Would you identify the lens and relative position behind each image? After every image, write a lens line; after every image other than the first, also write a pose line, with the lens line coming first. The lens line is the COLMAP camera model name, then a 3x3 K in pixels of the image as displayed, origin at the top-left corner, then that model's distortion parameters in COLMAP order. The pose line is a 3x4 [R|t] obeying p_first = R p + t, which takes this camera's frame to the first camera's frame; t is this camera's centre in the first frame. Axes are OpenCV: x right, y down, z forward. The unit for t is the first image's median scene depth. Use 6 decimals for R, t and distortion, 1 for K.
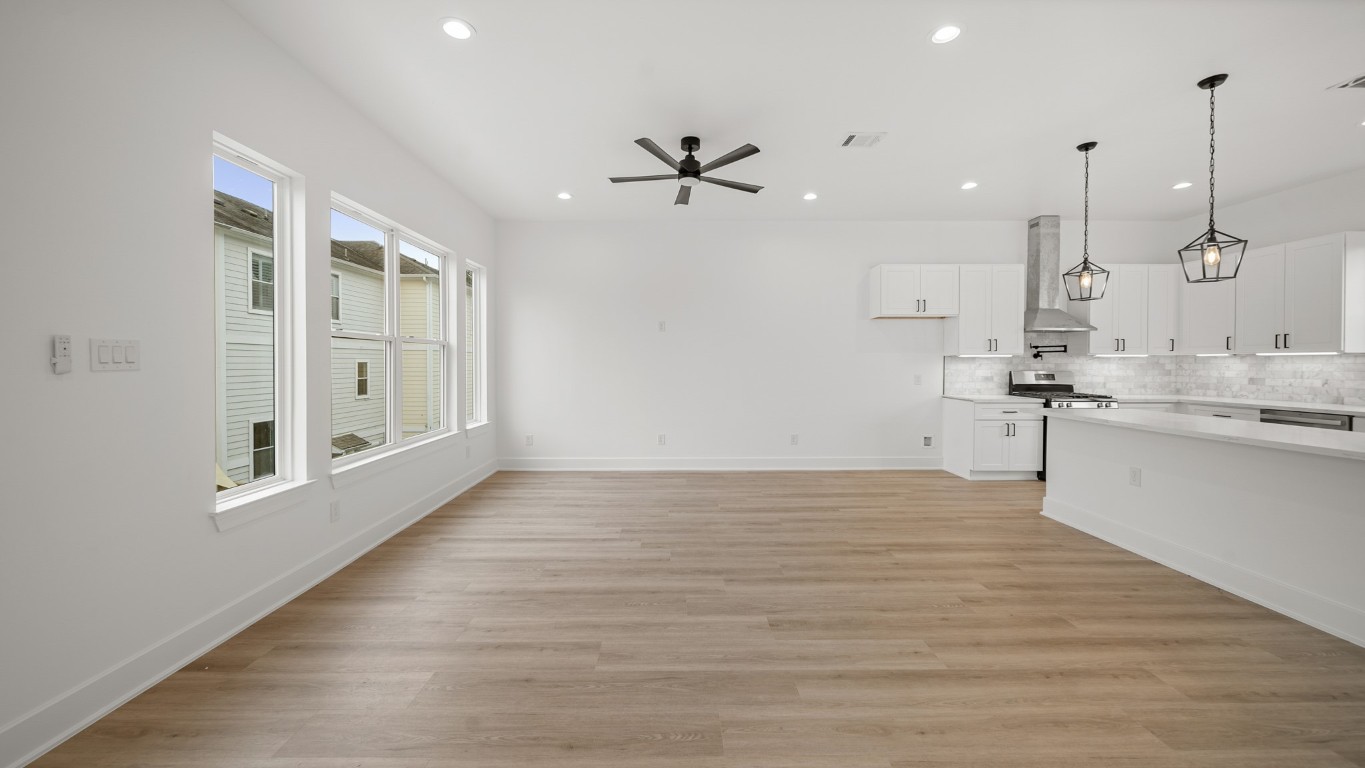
lens RADIAL K [[490.7, 0, 665.8], [0, 490.7, 366.3], [0, 0, 1]] dist [-0.001639, -0.000389]
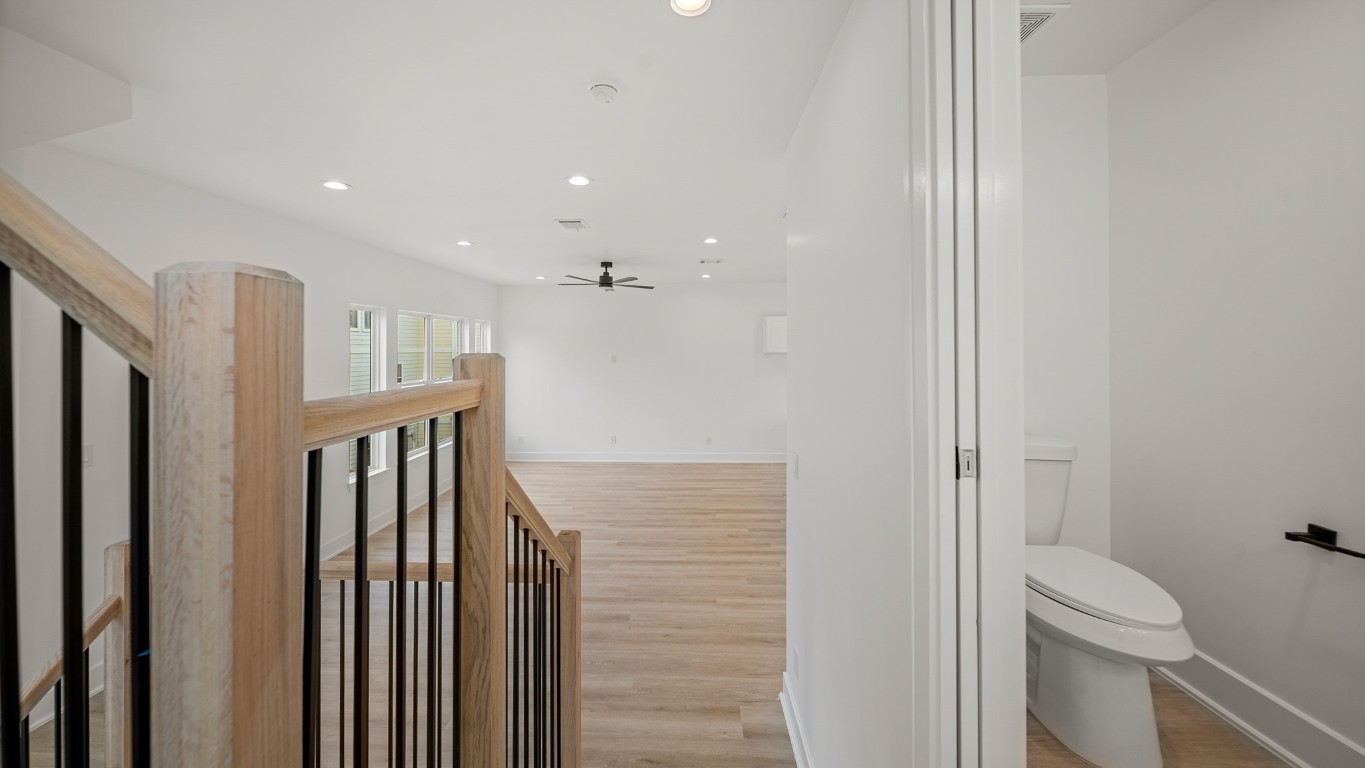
lens RADIAL K [[490.7, 0, 662.6], [0, 490.7, 346.8], [0, 0, 1]] dist [-0.001639, -0.000389]
pose [[0.998939, -0.002207, -0.046007, 0.312791], [0.001726, 0.999943, -0.010495, -0.161703], [0.046028, 0.010404, 0.998886, -0.634395]]
